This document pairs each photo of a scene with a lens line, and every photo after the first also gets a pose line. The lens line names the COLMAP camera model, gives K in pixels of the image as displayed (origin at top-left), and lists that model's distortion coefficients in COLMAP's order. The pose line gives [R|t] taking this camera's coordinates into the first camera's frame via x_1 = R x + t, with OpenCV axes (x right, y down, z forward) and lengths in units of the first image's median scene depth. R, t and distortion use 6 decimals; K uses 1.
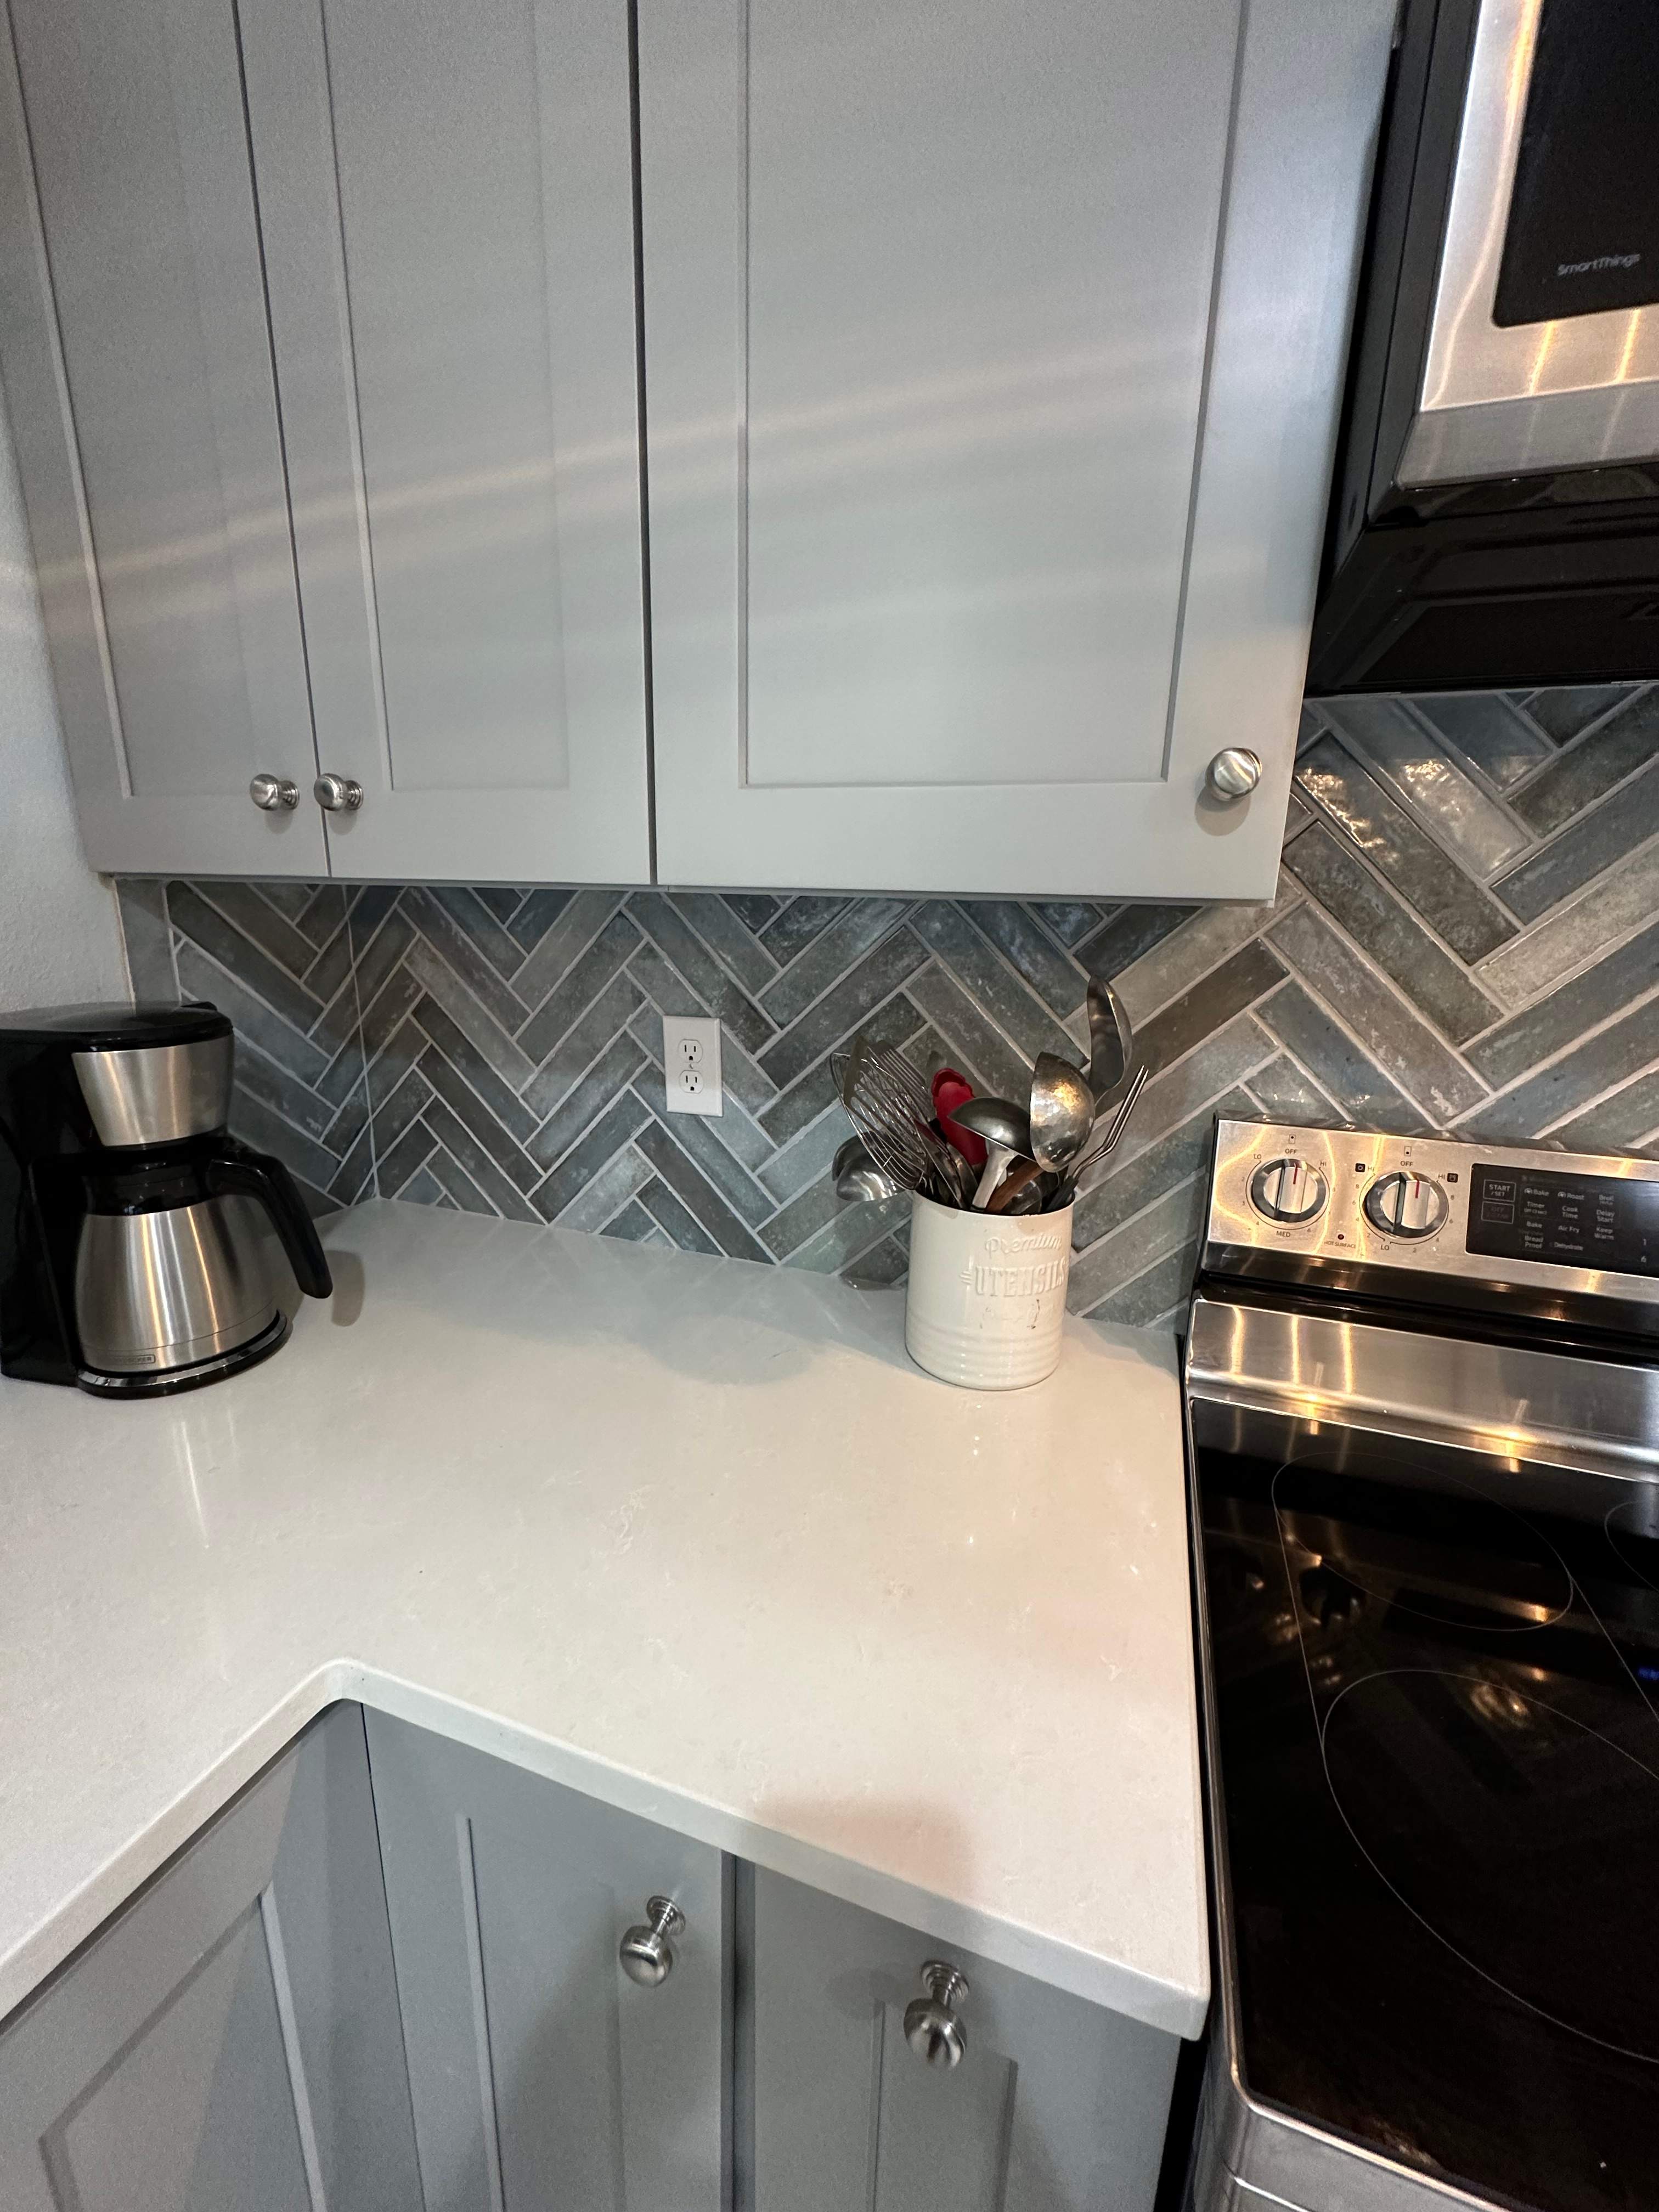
lens RADIAL K [[881.5, 0, 831.9], [0, 881.5, 1105.7], [0, 0, 1]] dist [-0.003966, 0.000693]
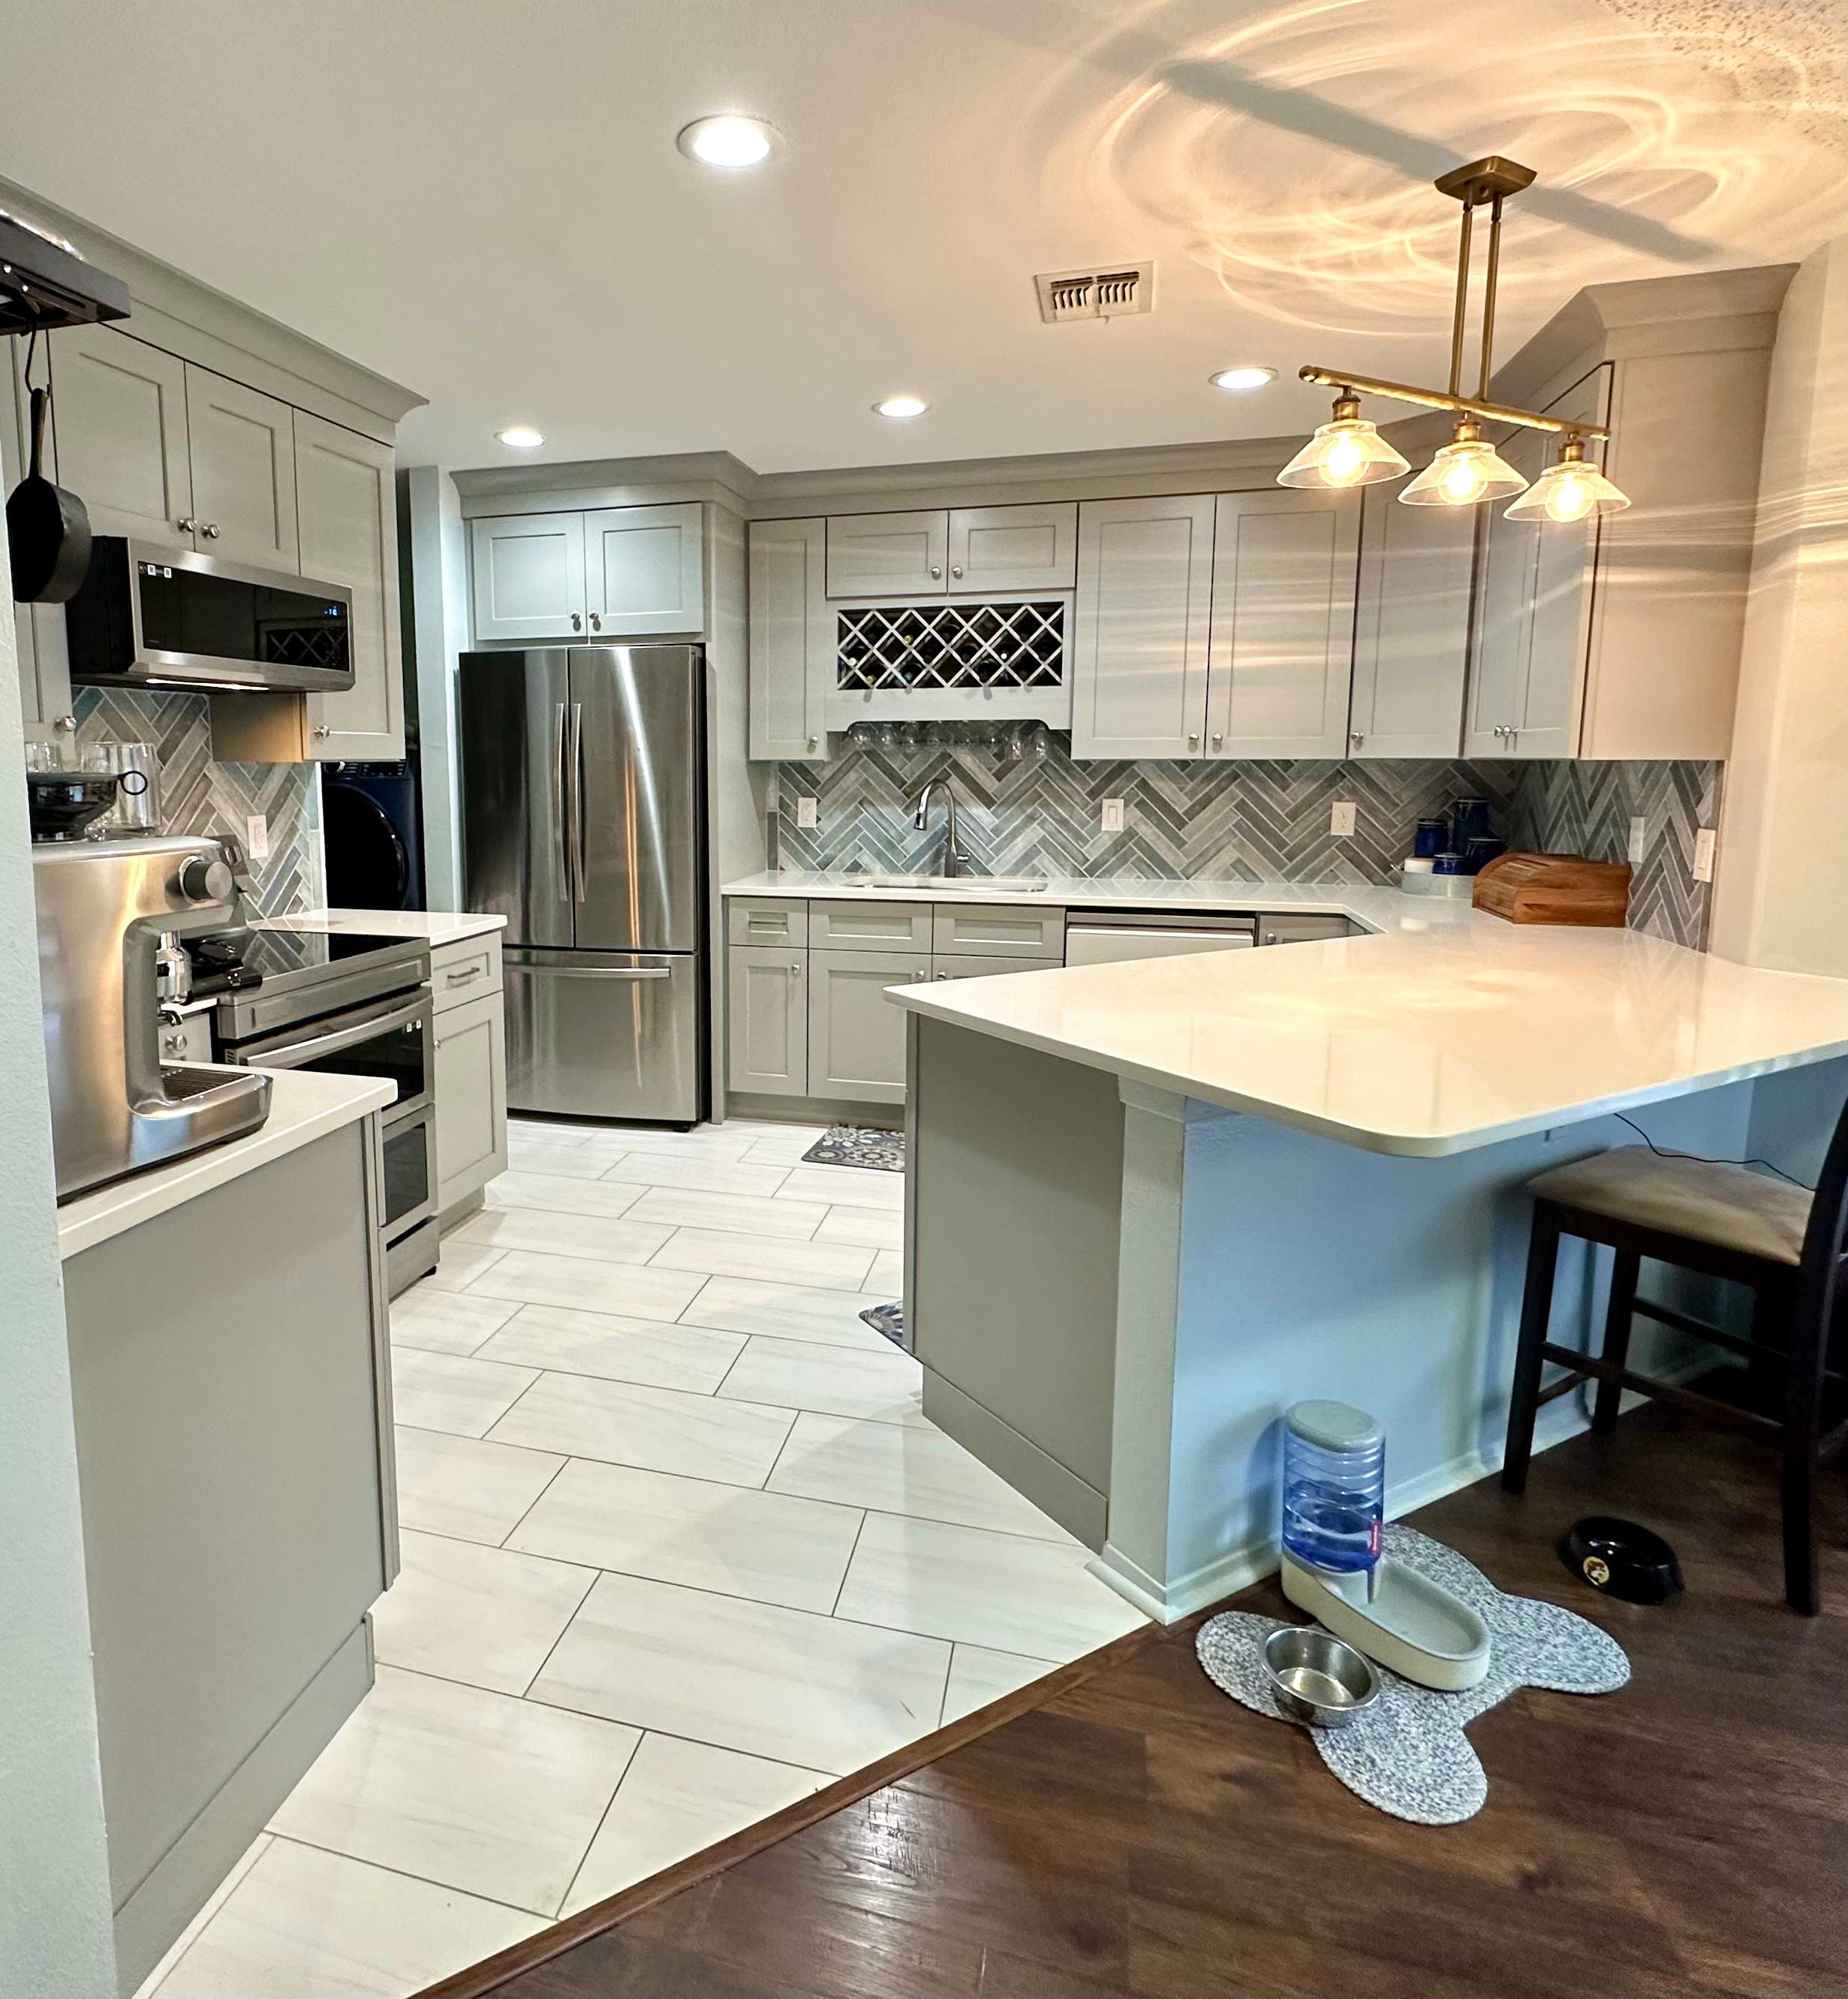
lens RADIAL K [[1205.7, 0, 742.3], [0, 1205.7, 922.8], [0, 0, 1]] dist [-0.002923, 0.000754]
pose [[-0.050406, -0.151928, 0.987105, -2.729940], [0.241330, 0.957220, 0.159652, 0.149345], [-0.969133, 0.246266, -0.011584, -0.788042]]
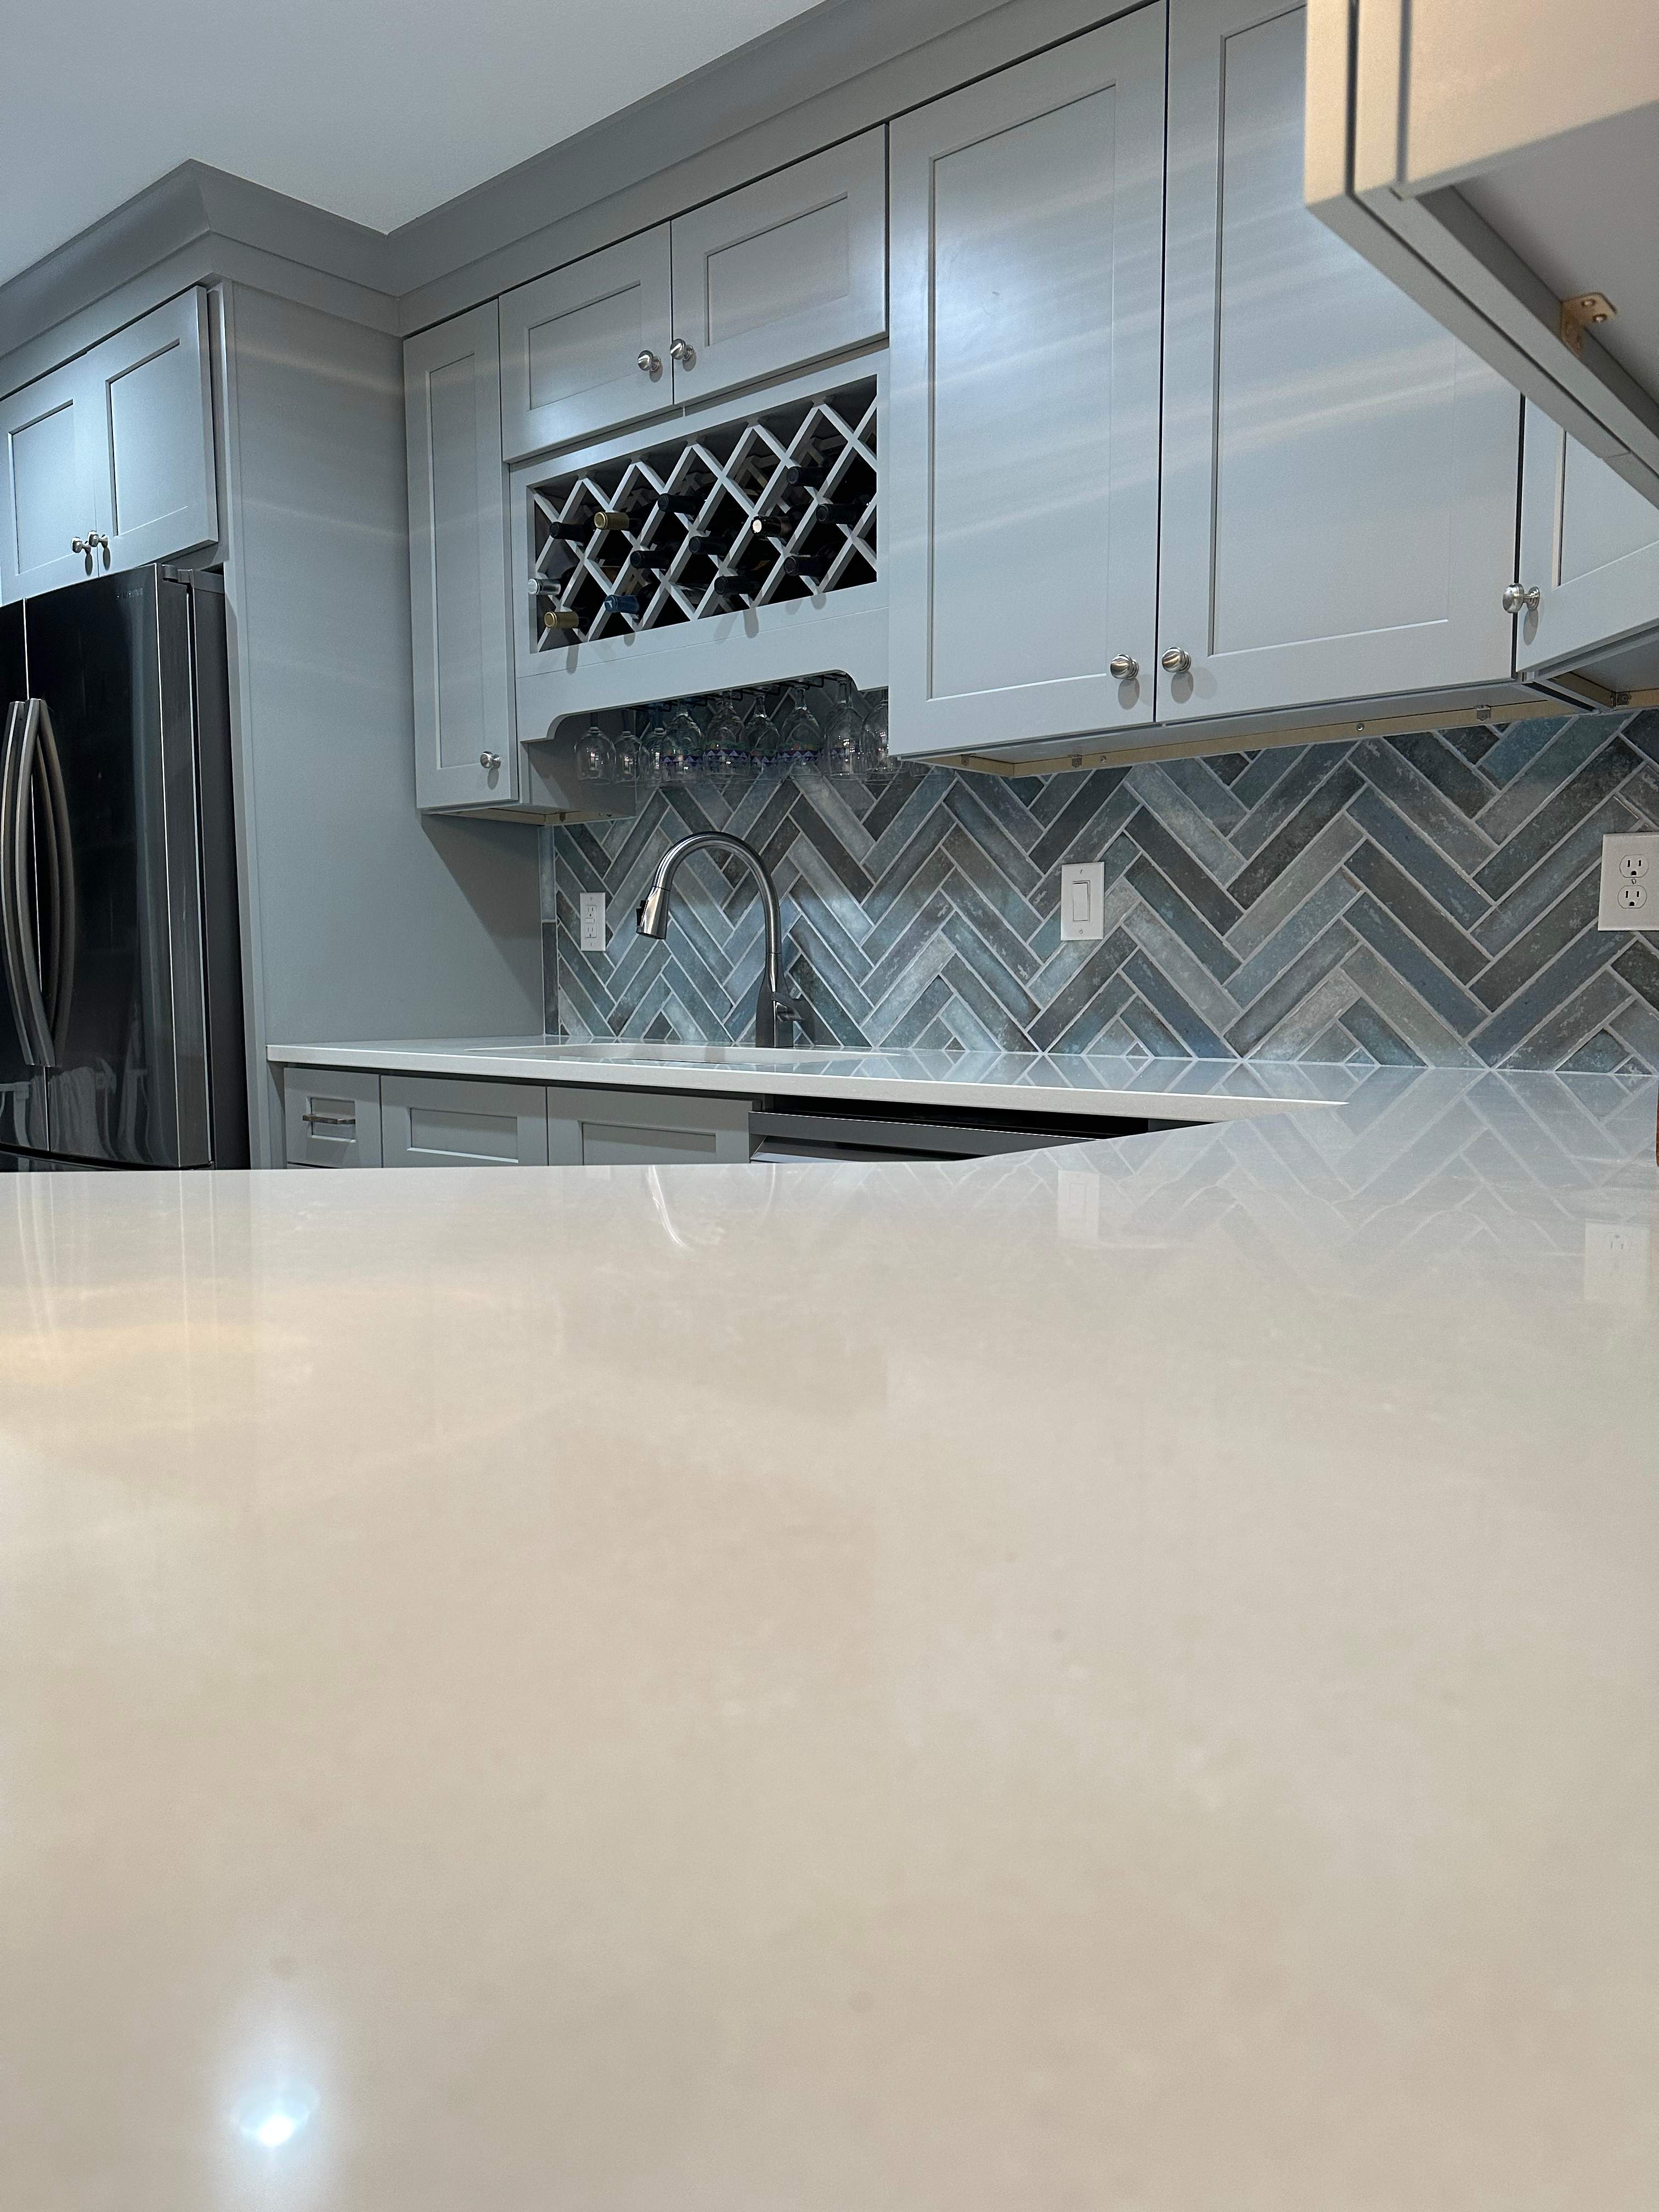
lens RADIAL K [[1546.8, 0, 826.0], [0, 1546.8, 1142.2], [0, 0, 1]] dist [0.083541, -0.091823]
pose [[0.363927, -0.117365, 0.924003, -0.278226], [0.232018, 0.972182, 0.032102, 1.213054], [-0.902067, 0.202703, 0.381034, -3.232026]]
